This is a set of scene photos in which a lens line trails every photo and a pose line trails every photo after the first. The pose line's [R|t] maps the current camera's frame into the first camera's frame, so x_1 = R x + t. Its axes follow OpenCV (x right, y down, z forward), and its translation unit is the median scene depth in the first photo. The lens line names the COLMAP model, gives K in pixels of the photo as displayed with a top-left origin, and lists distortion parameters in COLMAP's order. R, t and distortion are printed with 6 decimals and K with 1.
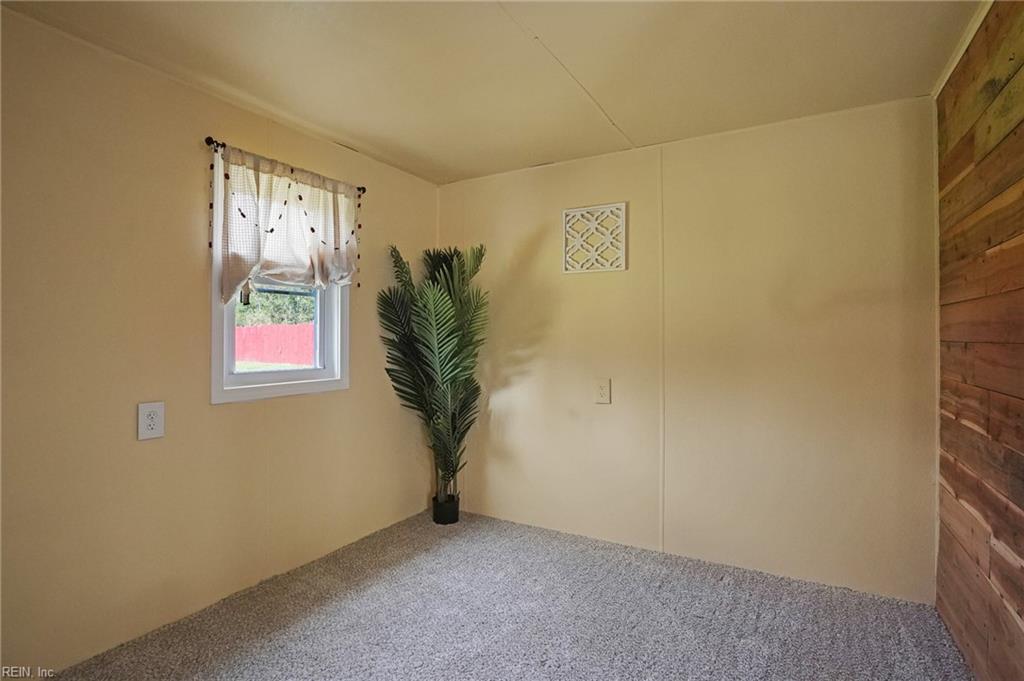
lens RADIAL K [[521.4, 0, 512.0], [0, 521.4, 340.5], [0, 0, 1]] dist [-0.067957, 0.040276]
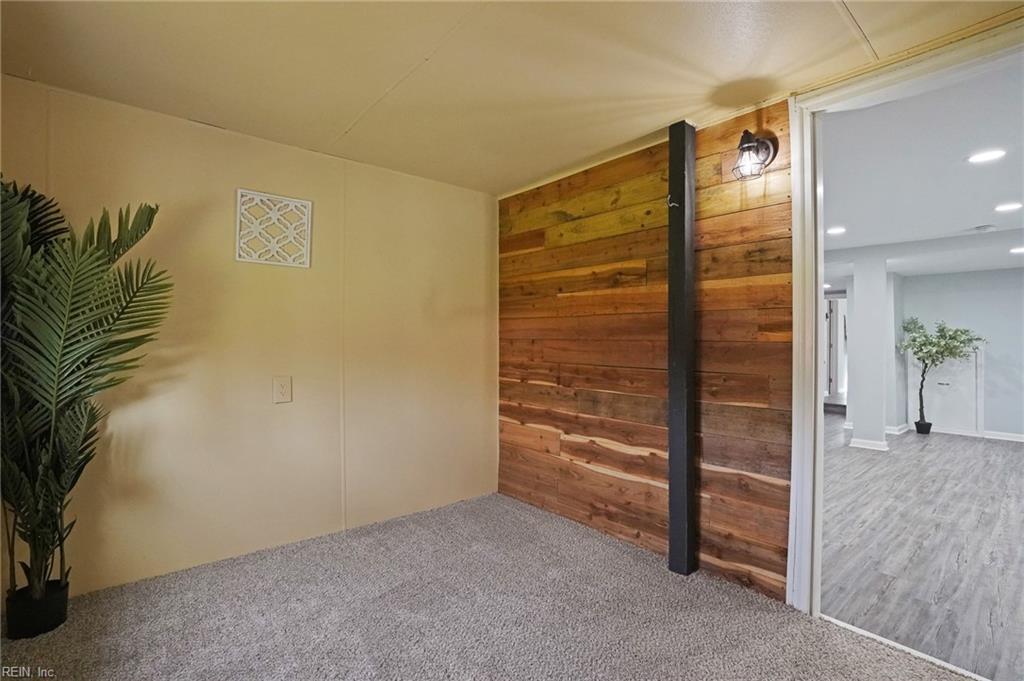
lens RADIAL K [[479.3, 0, 512.0], [0, 479.3, 340.5], [0, 0, 1]] dist [0.000975, 0.000392]
pose [[0.337449, 0.001461, 0.941343, -0.517907], [-0.003809, 0.999993, -0.000187, 0.004741], [-0.941336, -0.003523, 0.337452, 0.297301]]
